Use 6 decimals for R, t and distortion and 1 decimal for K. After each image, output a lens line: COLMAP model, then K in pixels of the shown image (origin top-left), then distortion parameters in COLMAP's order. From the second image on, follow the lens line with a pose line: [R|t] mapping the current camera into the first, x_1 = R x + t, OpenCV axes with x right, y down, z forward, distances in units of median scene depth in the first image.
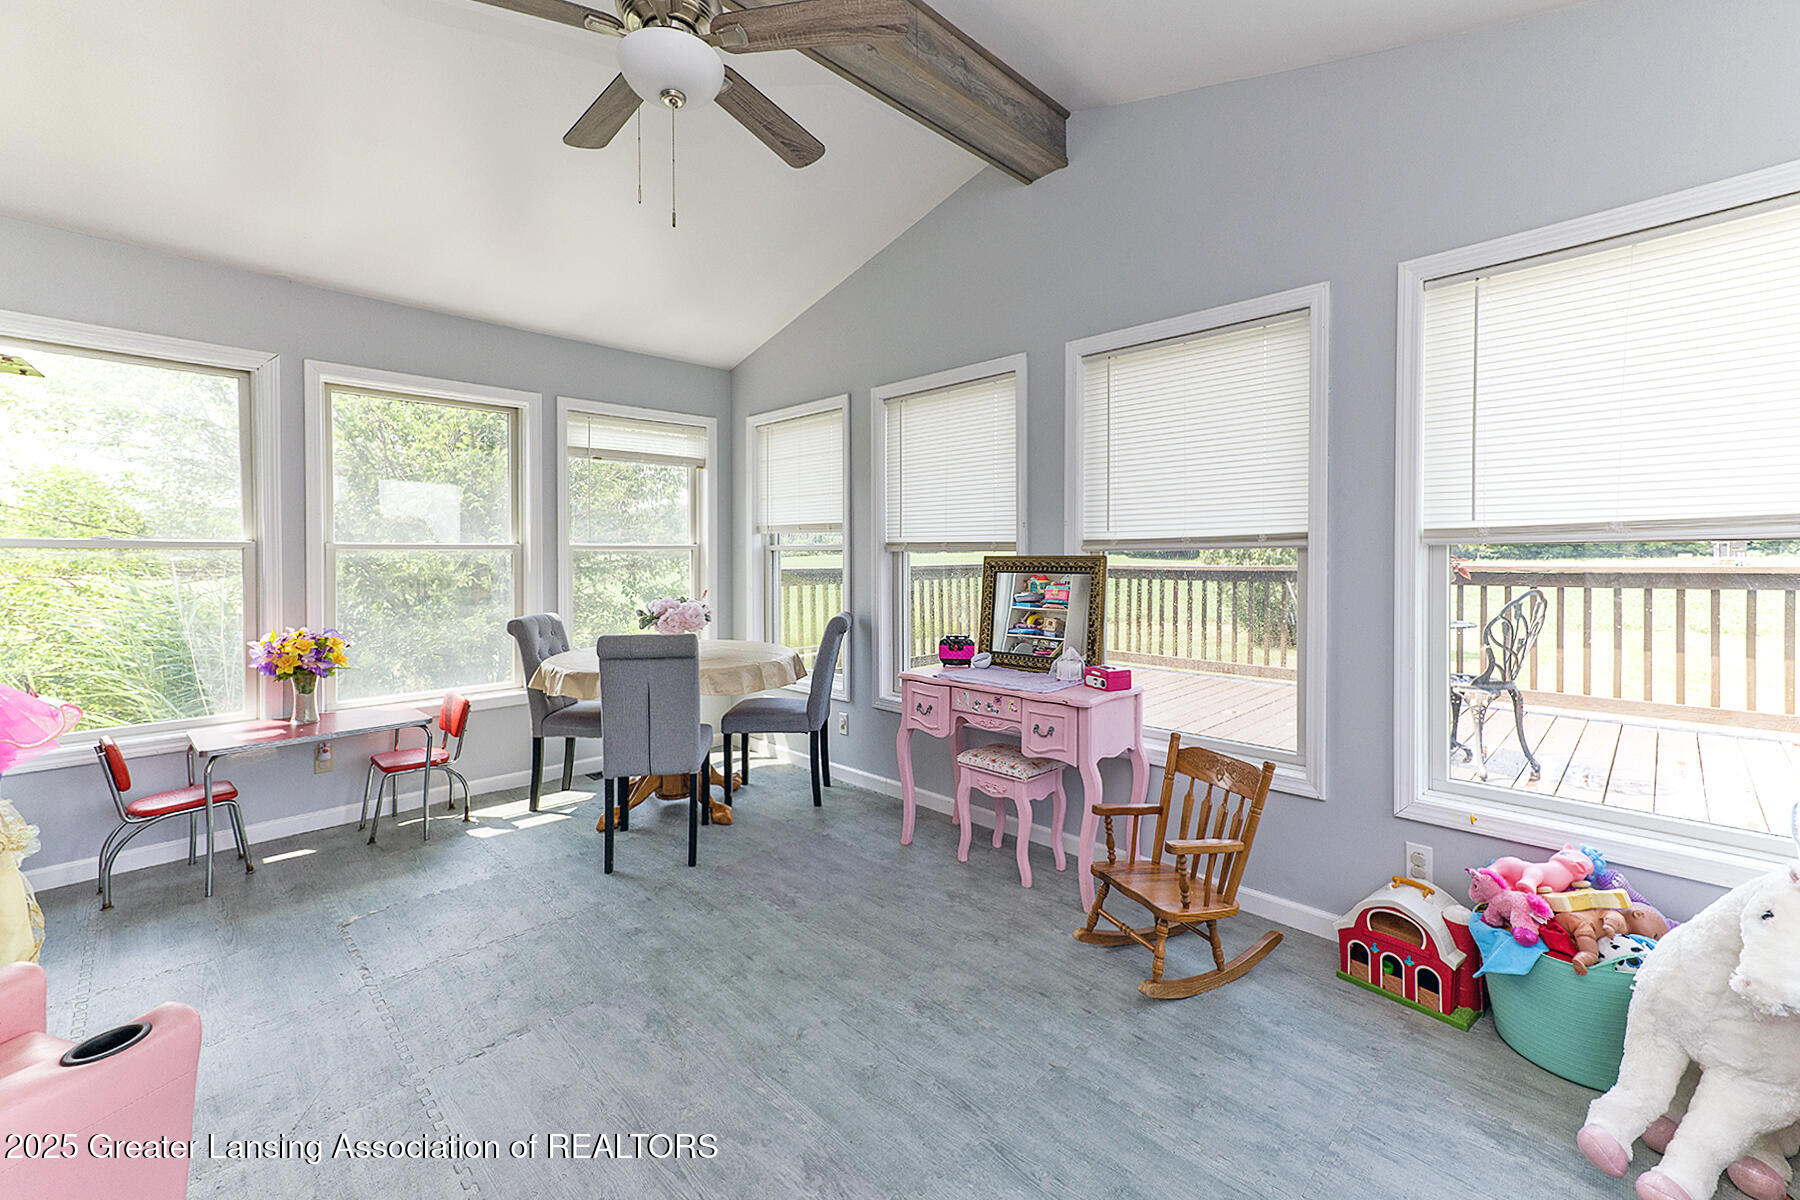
lens RADIAL K [[752.6, 0, 892.7], [0, 752.6, 547.1], [0, 0, 1]] dist [-0.029898, -0.000083]
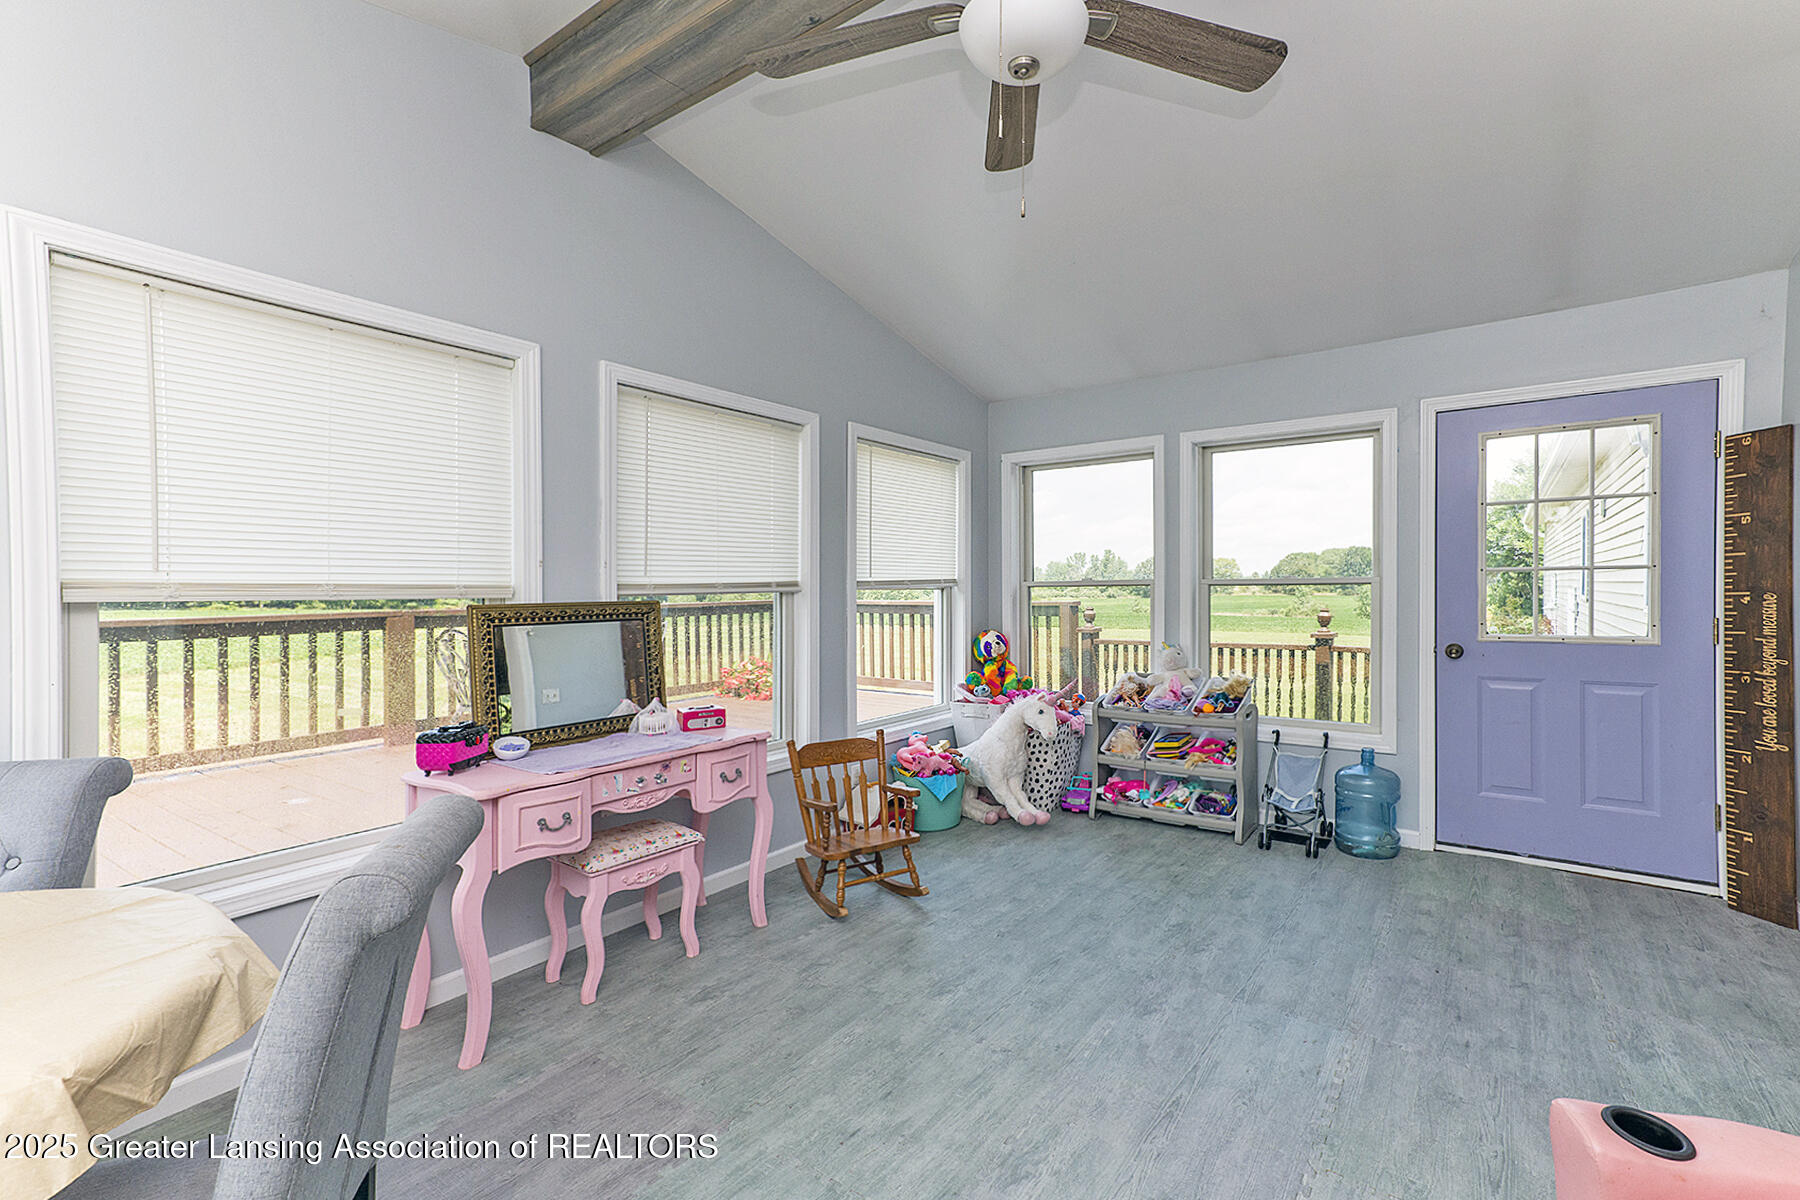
lens RADIAL K [[759.7, 0, 900.0], [0, 759.7, 600.0], [0, 0, 1]] dist [0.000626, 0.000032]
pose [[-0.142281, -0.006165, 0.989807, -0.758157], [0.004619, 0.999966, 0.006892, 0.005065], [-0.989816, 0.005552, -0.142247, 0.840281]]
